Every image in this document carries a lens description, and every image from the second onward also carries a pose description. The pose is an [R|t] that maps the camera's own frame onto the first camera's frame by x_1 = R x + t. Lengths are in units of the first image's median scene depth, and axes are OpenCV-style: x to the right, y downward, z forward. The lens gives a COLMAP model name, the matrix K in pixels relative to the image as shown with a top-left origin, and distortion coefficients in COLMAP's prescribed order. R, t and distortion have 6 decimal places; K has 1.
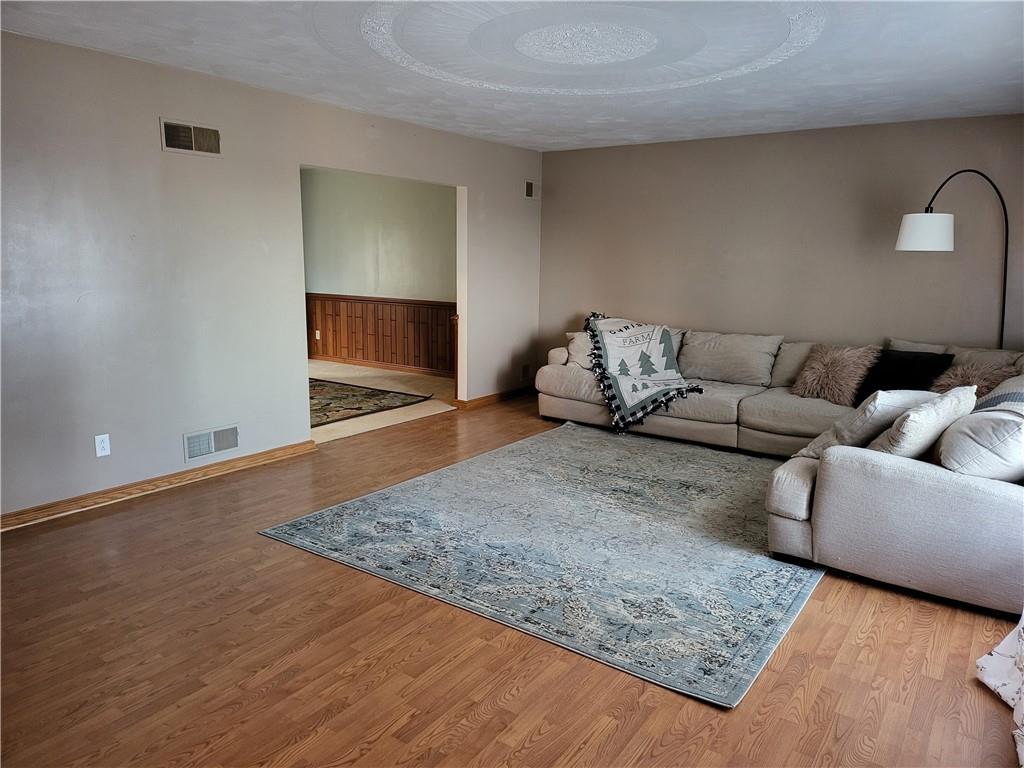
lens RADIAL K [[716.0, 0, 514.1], [0, 716.0, 383.7], [0, 0, 1]] dist [0.067207, -0.073977]
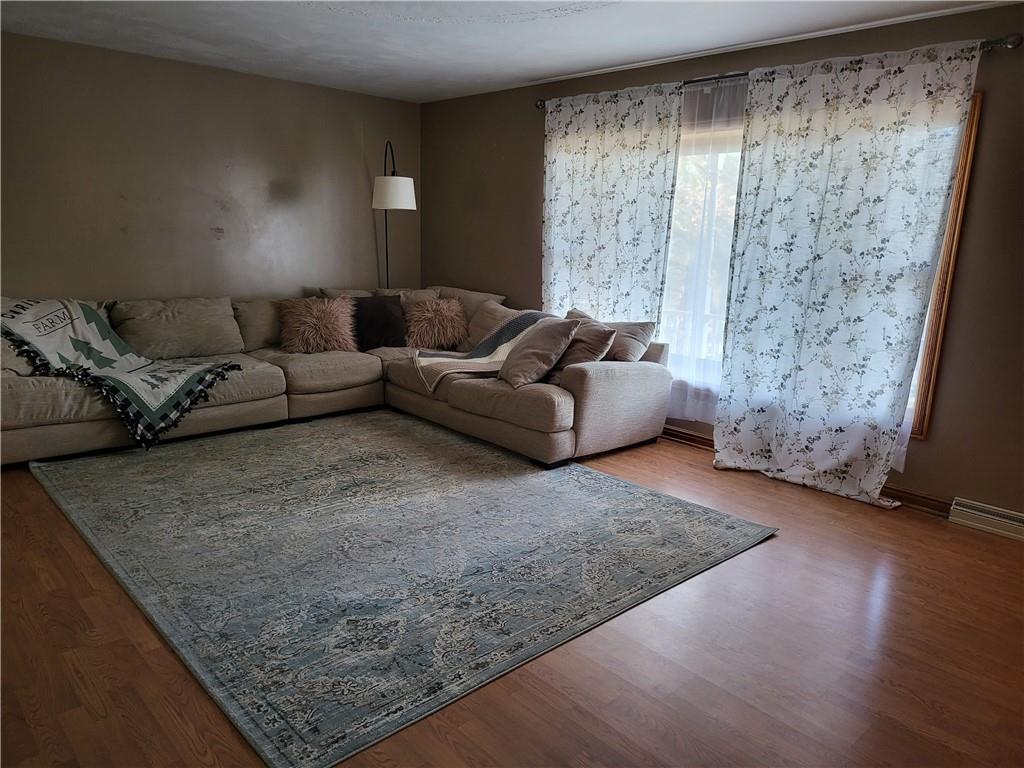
lens RADIAL K [[716.0, 0, 516.3], [0, 716.0, 387.4], [0, 0, 1]] dist [0.067207, -0.073977]
pose [[0.208206, -0.217684, 0.953553, -0.556043], [0.144479, 0.971069, 0.190136, -0.092458], [-0.967355, 0.098181, 0.233633, 0.552605]]
